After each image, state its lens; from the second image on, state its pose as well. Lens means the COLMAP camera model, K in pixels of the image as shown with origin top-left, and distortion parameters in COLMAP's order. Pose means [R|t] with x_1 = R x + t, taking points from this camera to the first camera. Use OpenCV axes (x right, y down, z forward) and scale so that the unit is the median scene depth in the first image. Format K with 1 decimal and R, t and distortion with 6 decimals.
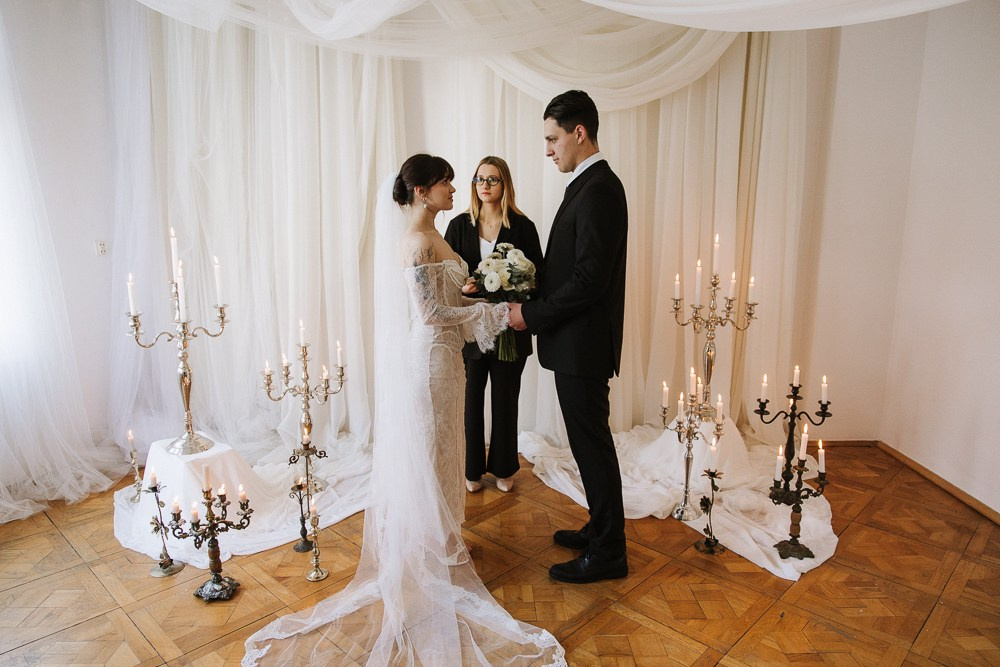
lens RADIAL K [[673.2, 0, 498.5], [0, 673.2, 332.8], [0, 0, 1]] dist [0.012442, -0.004567]
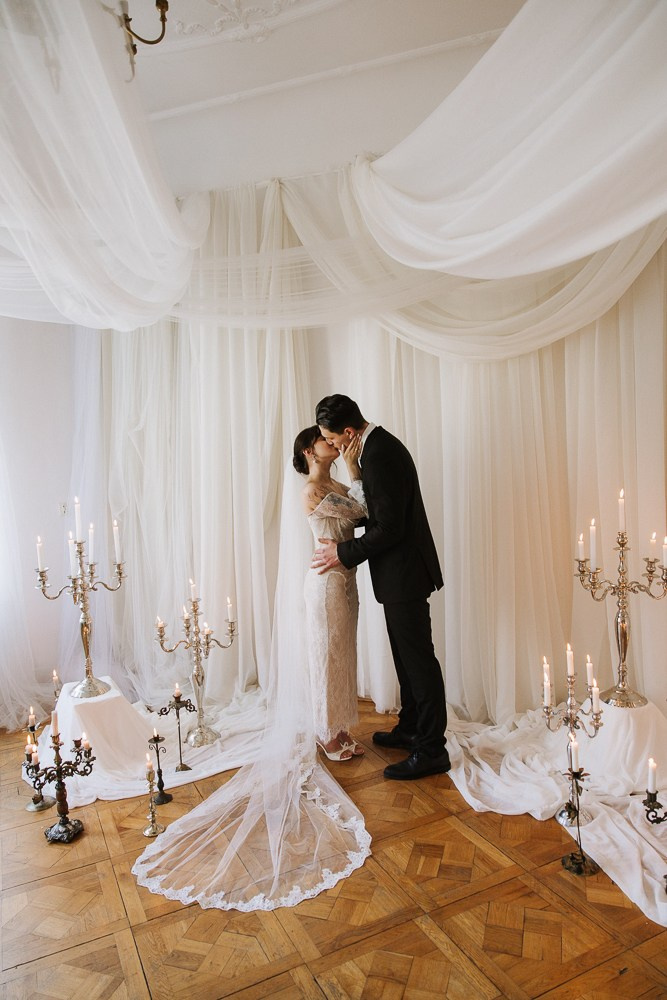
lens RADIAL K [[673.2, 0, 336.3], [0, 673.2, 507.2], [0, 0, 1]] dist [0.012442, -0.004567]
pose [[0.941828, -0.013420, -0.335826, 0.294029], [-0.021747, 0.994675, -0.100737, -0.026764], [0.335390, 0.102180, 0.936522, 0.072187]]
